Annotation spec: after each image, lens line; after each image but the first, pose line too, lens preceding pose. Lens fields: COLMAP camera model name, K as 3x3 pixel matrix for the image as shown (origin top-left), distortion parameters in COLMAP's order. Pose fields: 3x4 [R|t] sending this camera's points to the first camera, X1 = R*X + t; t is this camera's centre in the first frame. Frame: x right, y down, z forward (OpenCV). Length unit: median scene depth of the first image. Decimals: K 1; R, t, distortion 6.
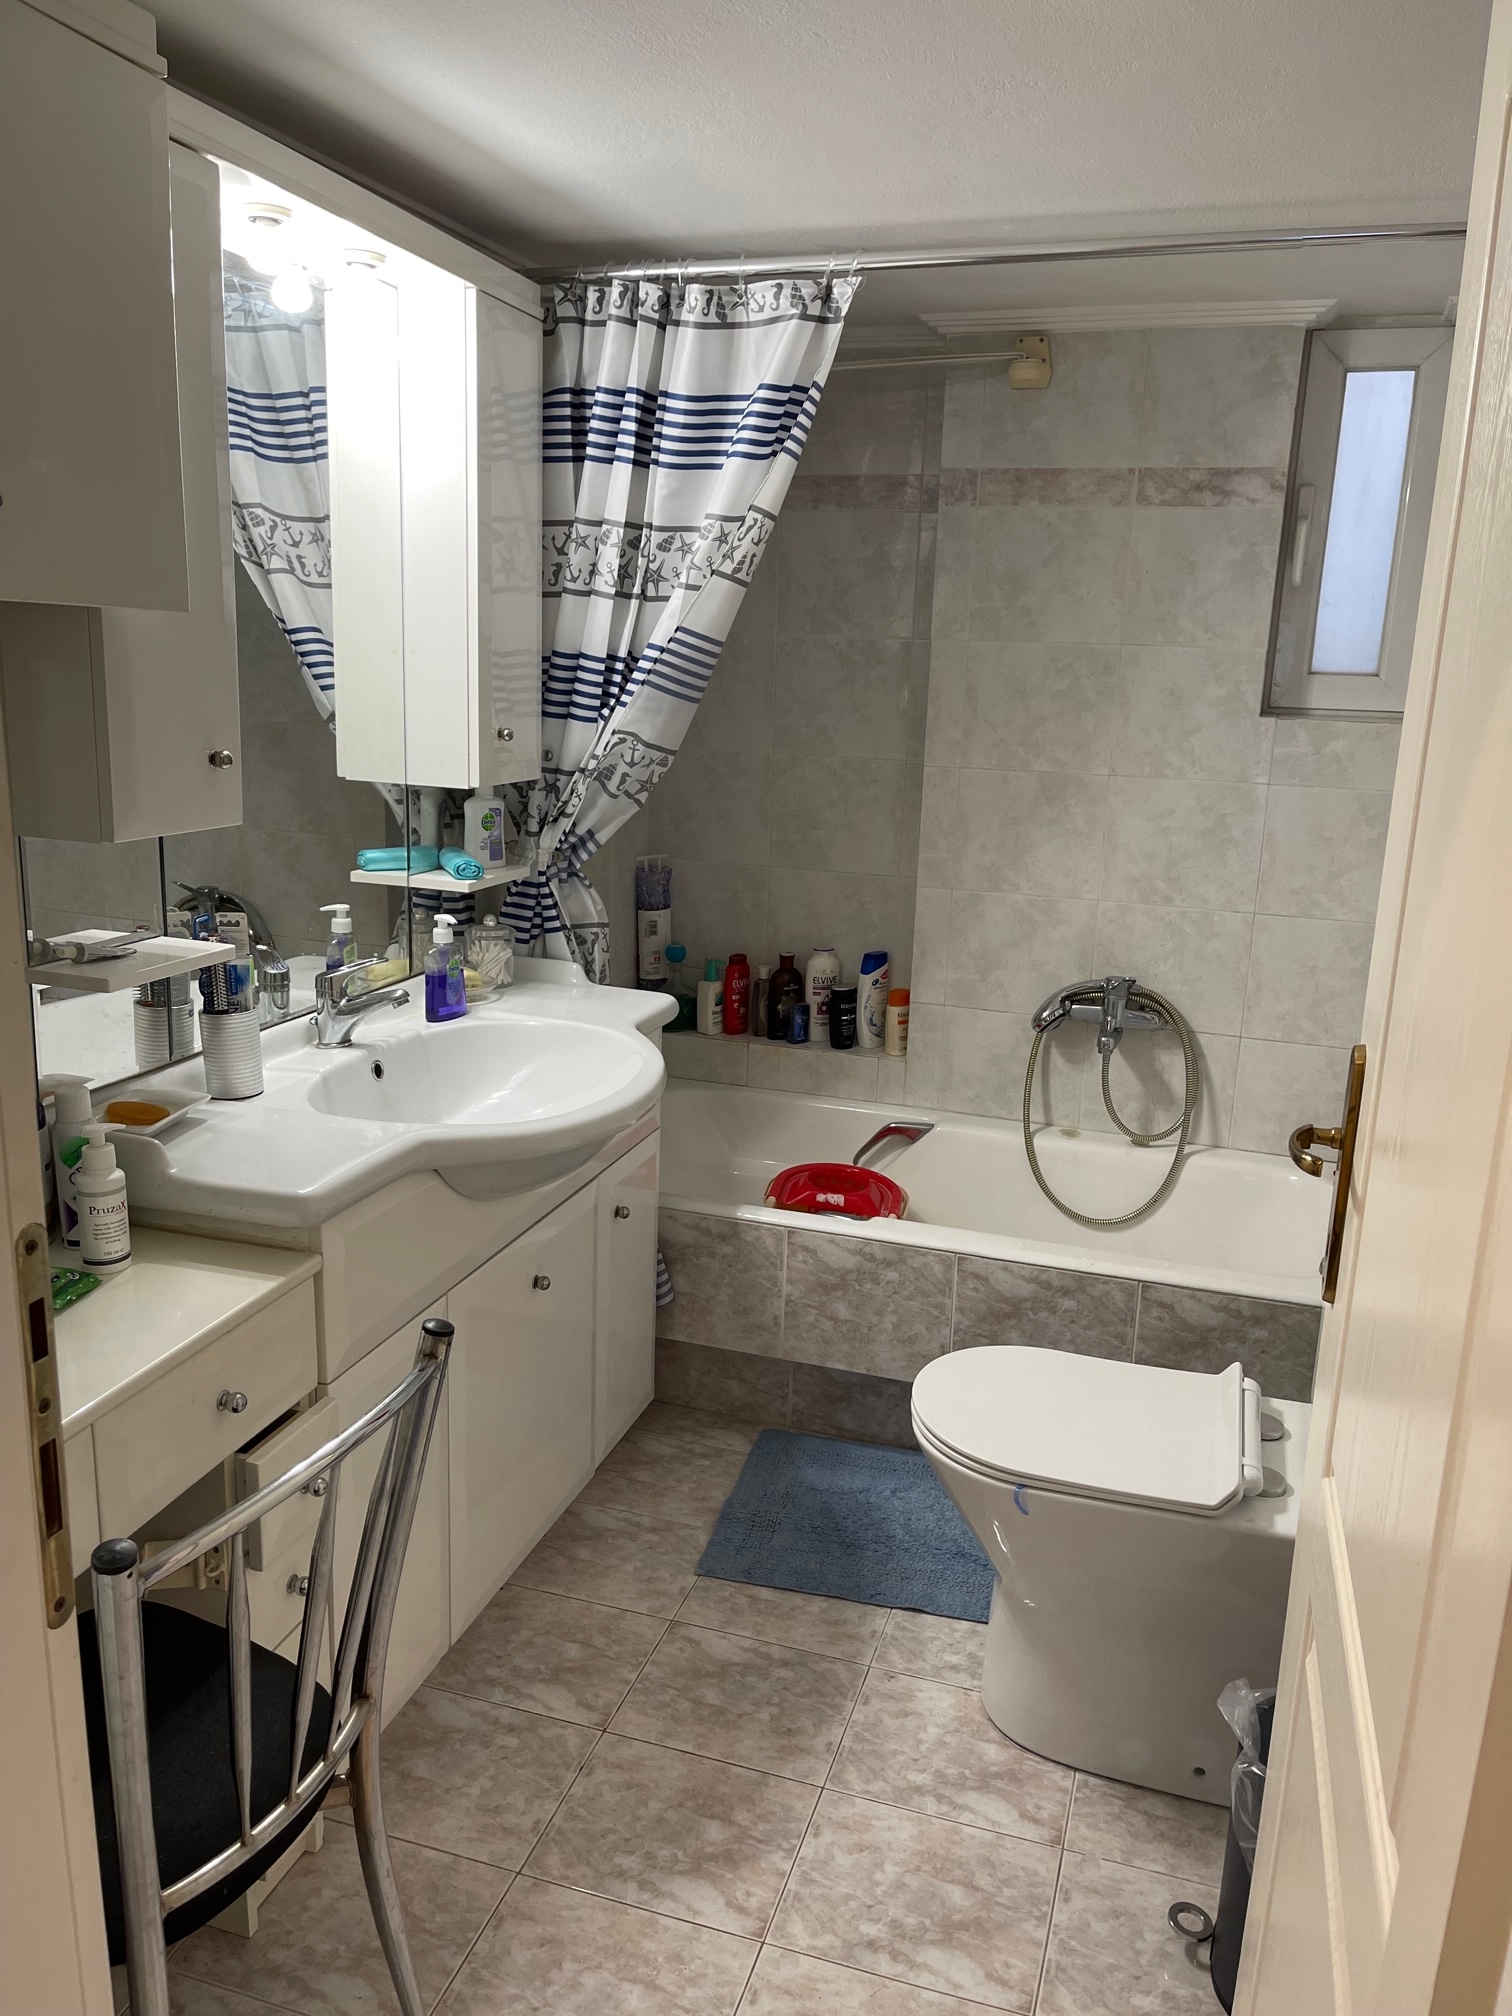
lens RADIAL K [[1515.5, 0, 757.9], [0, 1515.5, 1011.8], [0, 0, 1]] dist [0.020502, -0.005153]
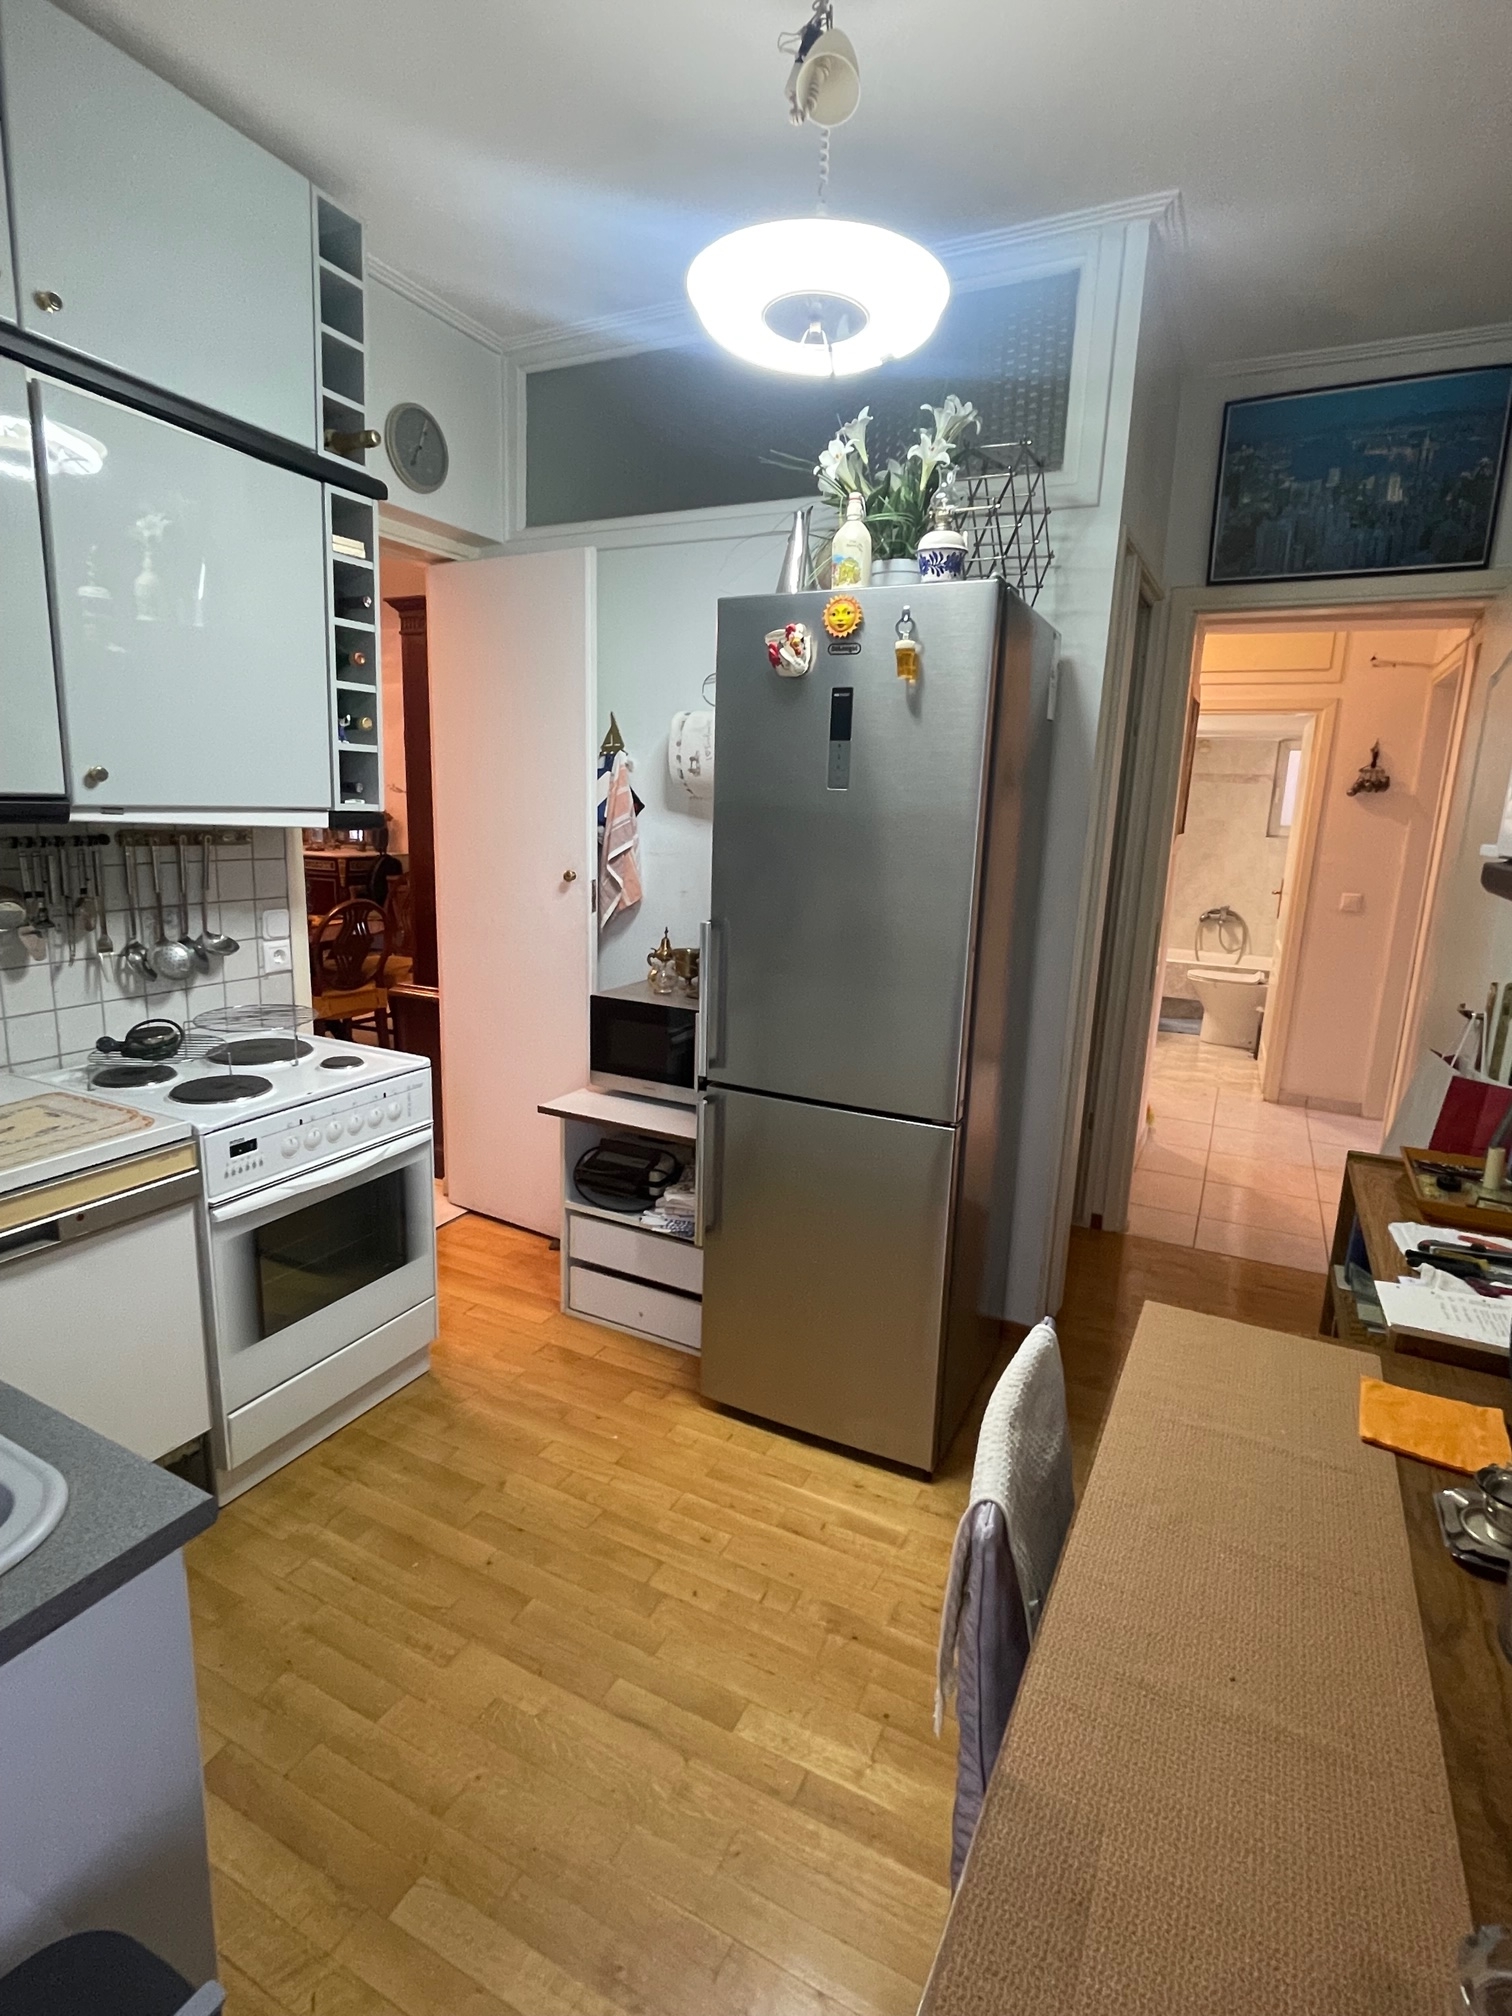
lens RADIAL K [[1008.5, 0, 750.1], [0, 1008.5, 1003.4], [0, 0, 1]] dist [-0.003265, -0.002170]
pose [[0.987935, 0.034396, -0.150999, -0.531836], [-0.040664, 0.998426, -0.038622, 0.357666], [0.149432, 0.044296, 0.987779, -1.611308]]
